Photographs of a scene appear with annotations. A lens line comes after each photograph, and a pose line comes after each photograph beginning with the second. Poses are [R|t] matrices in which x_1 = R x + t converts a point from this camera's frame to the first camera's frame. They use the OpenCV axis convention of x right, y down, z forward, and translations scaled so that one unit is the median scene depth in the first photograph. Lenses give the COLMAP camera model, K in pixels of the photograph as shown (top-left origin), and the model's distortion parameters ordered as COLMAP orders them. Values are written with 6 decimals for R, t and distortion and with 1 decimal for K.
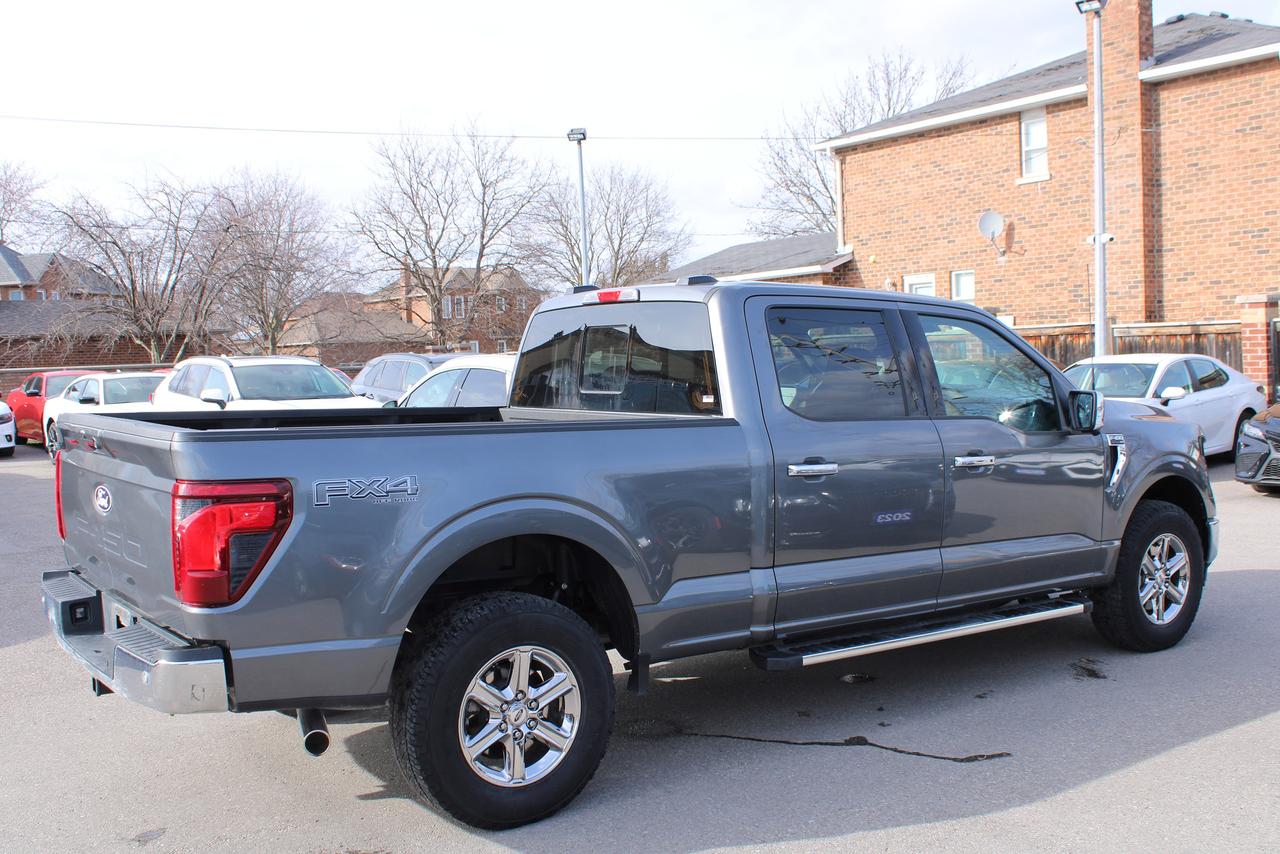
lens RADIAL K [[1295.3, 0, 640.0], [0, 1295.3, 427.0], [0, 0, 1]] dist [-0.078145, 0.004384]
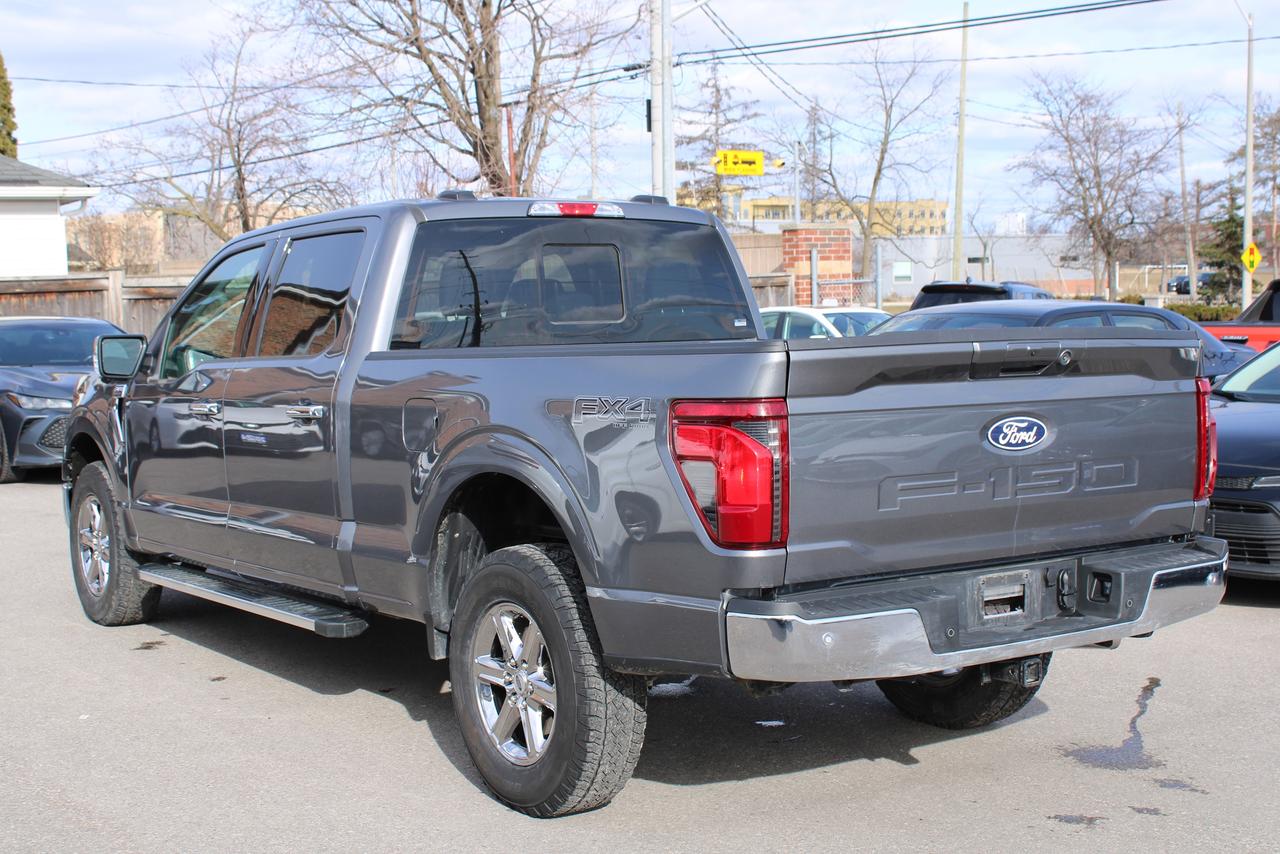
lens RADIAL K [[1768.6, 0, 640.0], [0, 1768.6, 427.0], [0, 0, 1]] dist [-0.024629, -0.012044]
pose [[0.008587, -0.055073, 0.998445, -0.362785], [0.072155, 0.995914, 0.054313, -0.005866], [-0.997356, 0.071576, 0.012526, 0.293292]]
